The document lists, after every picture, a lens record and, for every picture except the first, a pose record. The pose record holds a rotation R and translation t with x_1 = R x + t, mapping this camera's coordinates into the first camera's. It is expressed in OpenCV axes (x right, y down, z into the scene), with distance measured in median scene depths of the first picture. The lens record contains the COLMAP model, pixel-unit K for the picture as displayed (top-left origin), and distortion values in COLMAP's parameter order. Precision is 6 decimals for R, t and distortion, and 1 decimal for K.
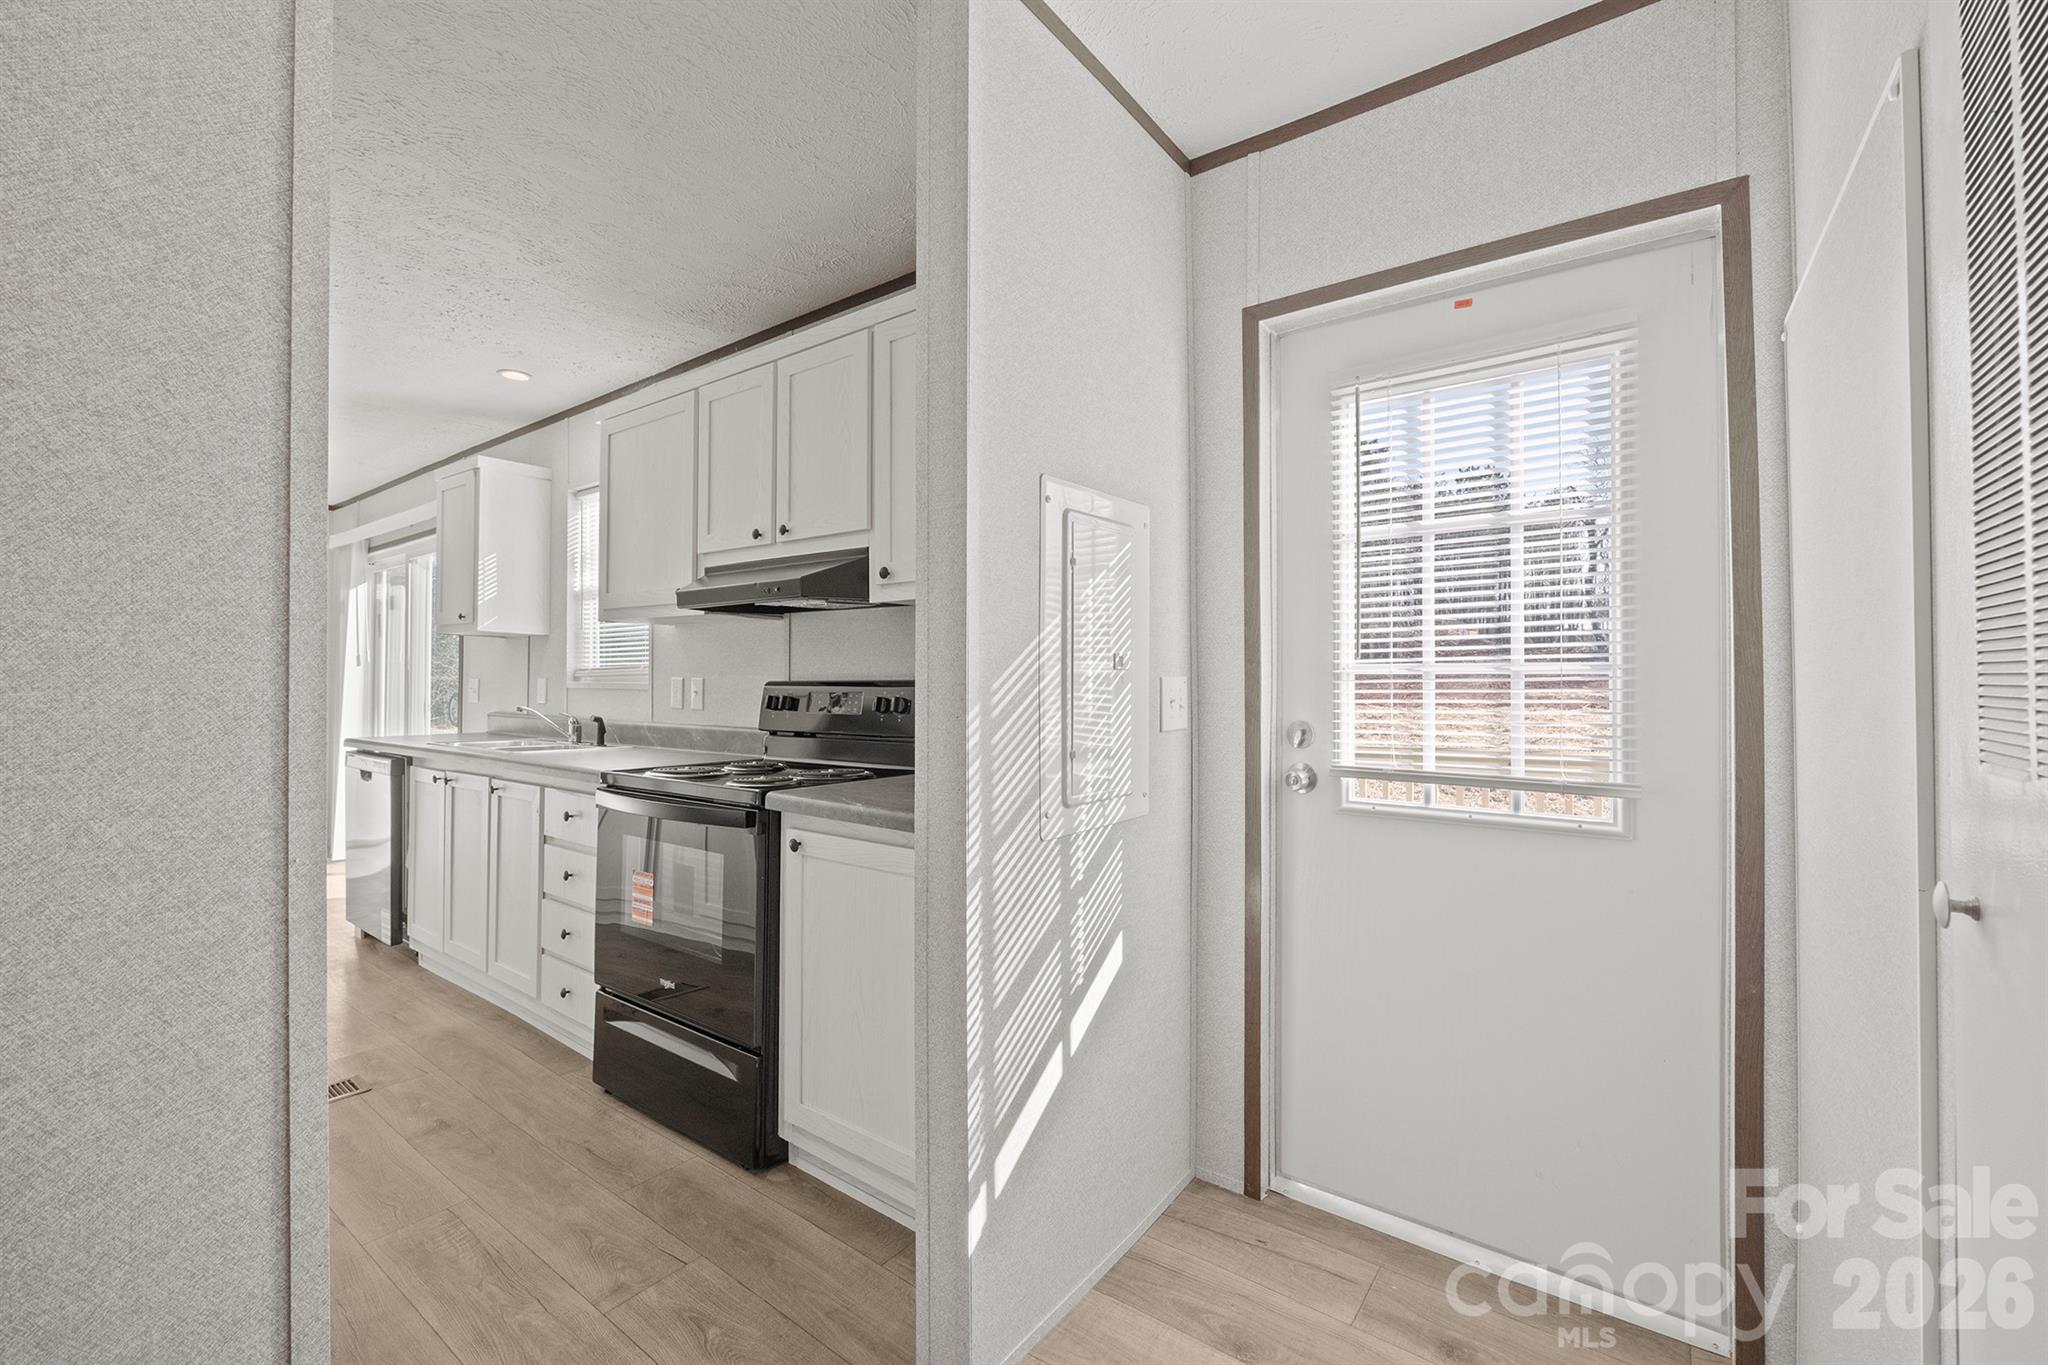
lens RADIAL K [[855.2, 0, 1030.8], [0, 855.2, 667.5], [0, 0, 1]] dist [-0.007079, -0.001759]
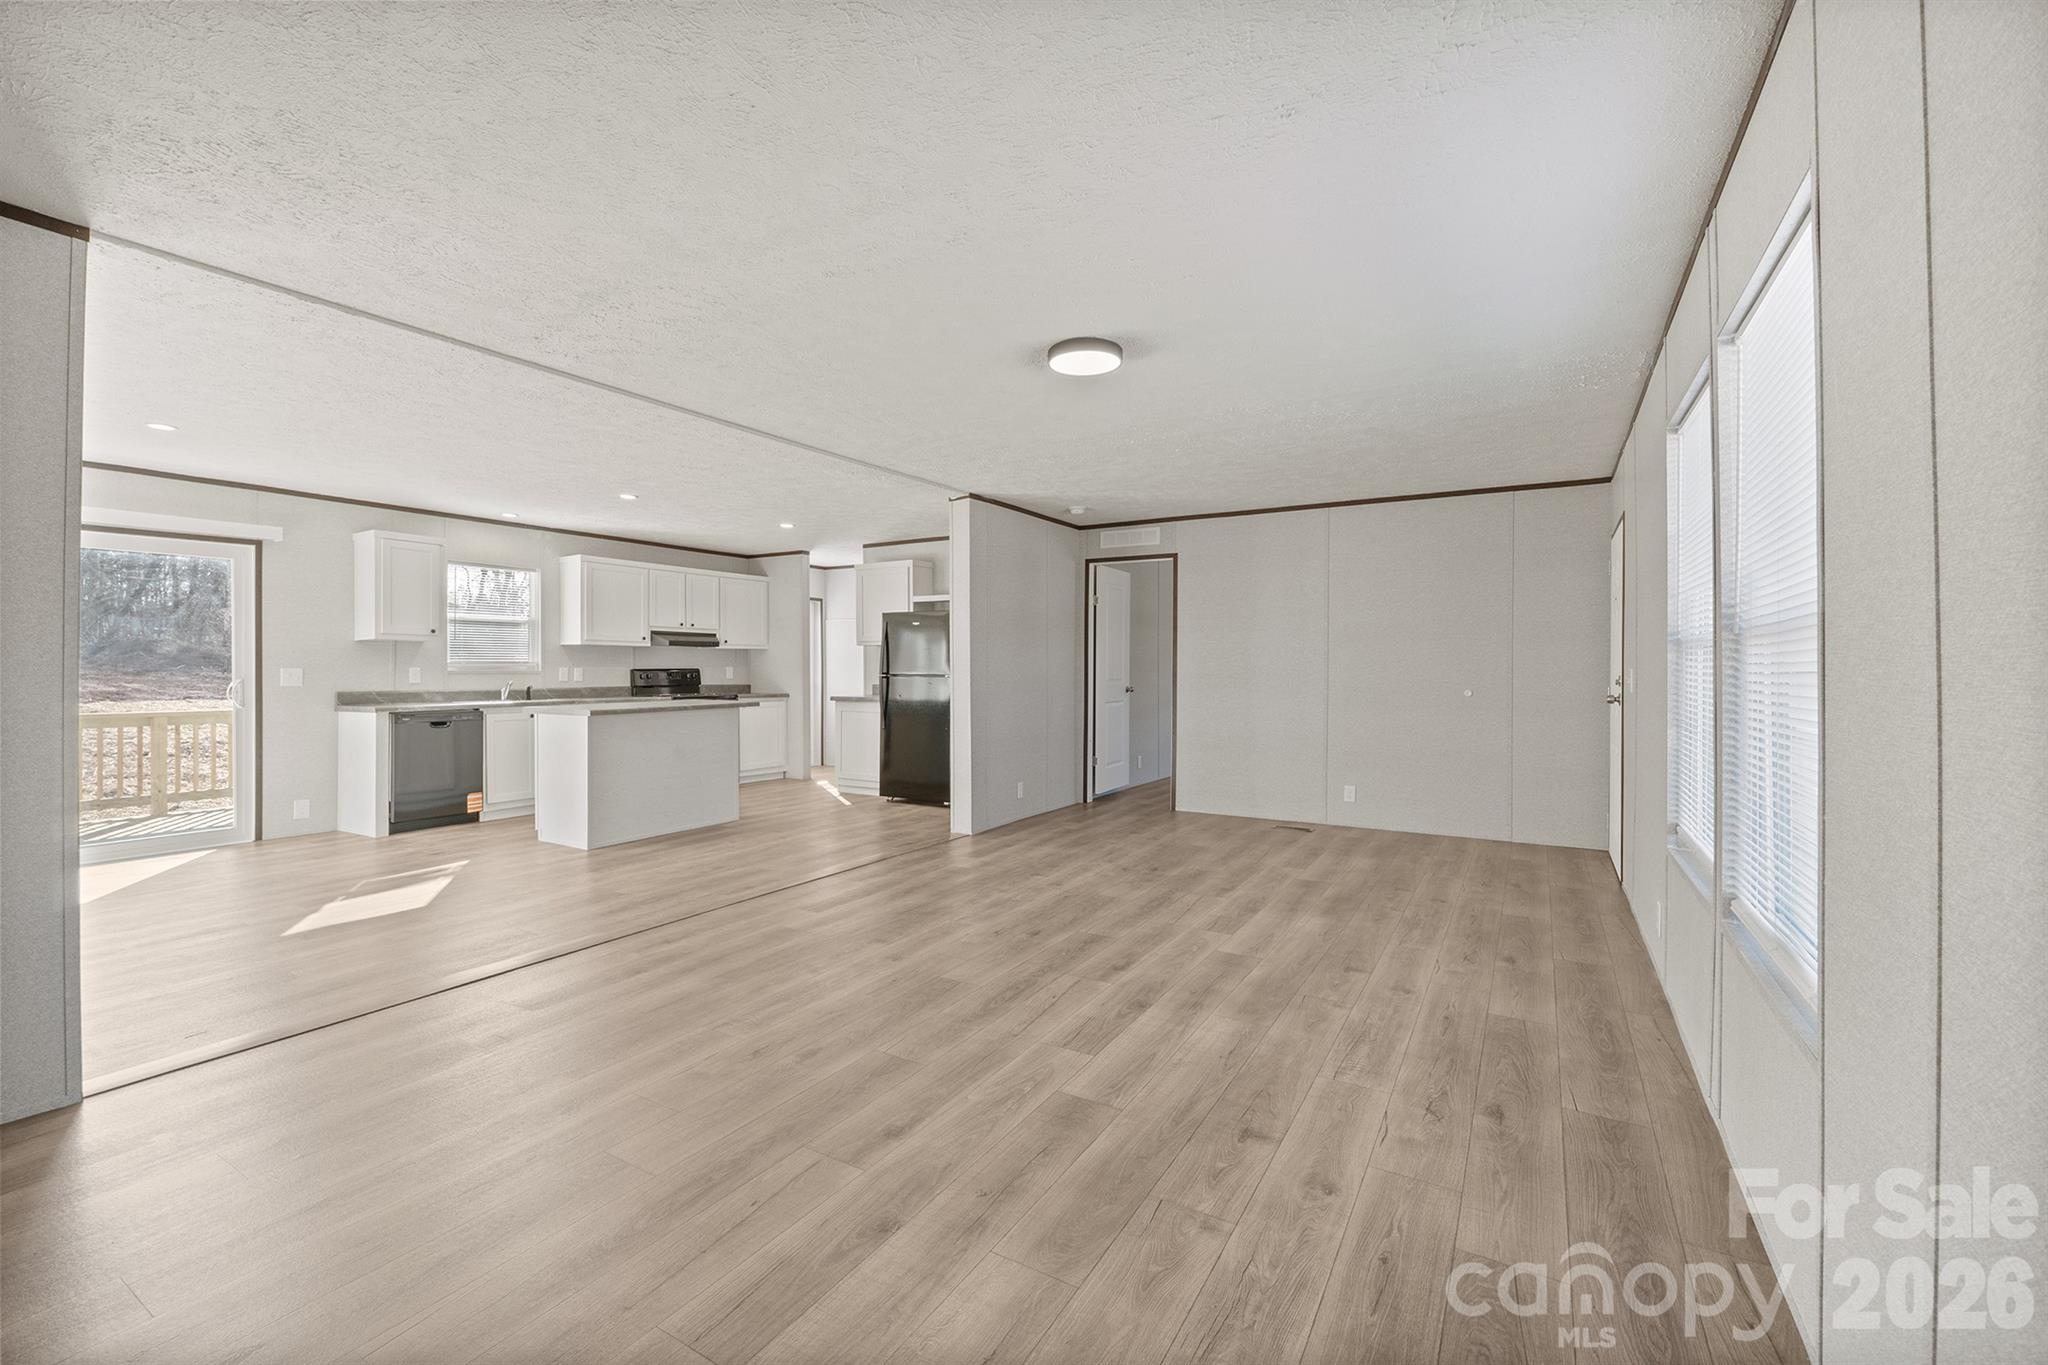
lens RADIAL K [[855.2, 0, 1017.8], [0, 855.2, 676.9], [0, 0, 1]] dist [-0.007079, -0.001759]
pose [[-0.087374, -0.009339, 0.996132, -3.761079], [-0.012597, 0.999886, 0.008269, 0.003730], [-0.996096, -0.011826, -0.087482, -0.007362]]
